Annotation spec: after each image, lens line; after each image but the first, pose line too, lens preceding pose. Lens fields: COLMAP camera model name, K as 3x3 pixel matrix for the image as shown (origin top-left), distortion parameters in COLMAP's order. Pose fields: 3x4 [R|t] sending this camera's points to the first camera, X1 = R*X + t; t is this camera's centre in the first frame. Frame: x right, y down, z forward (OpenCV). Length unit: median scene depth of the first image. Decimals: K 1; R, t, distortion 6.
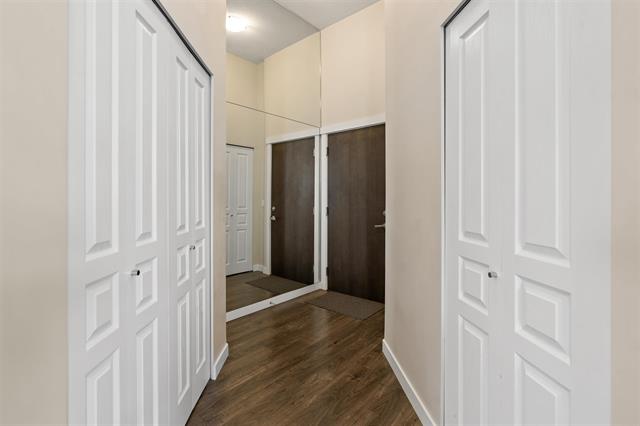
lens RADIAL K [[294.4, 0, 319.0], [0, 294.4, 200.1], [0, 0, 1]] dist [-0.001355, -0.000023]
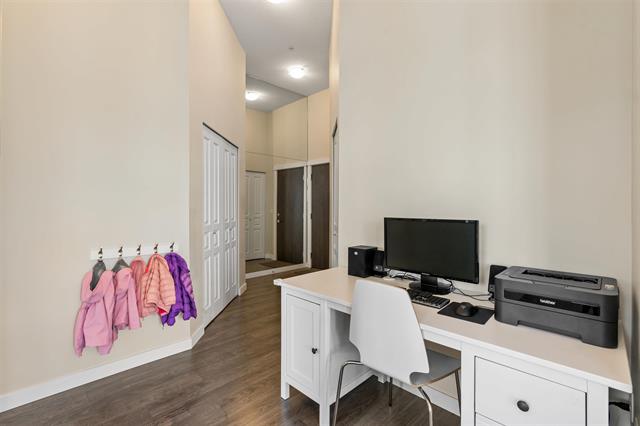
lens RADIAL K [[294.4, 0, 319.0], [0, 294.4, 200.1], [0, 0, 1]] dist [-0.001355, -0.000023]
pose [[0.997599, -0.006497, -0.068955, 0.165234], [0.004310, 0.999484, -0.031821, 0.004551], [0.069127, 0.031448, 0.997112, -0.495531]]
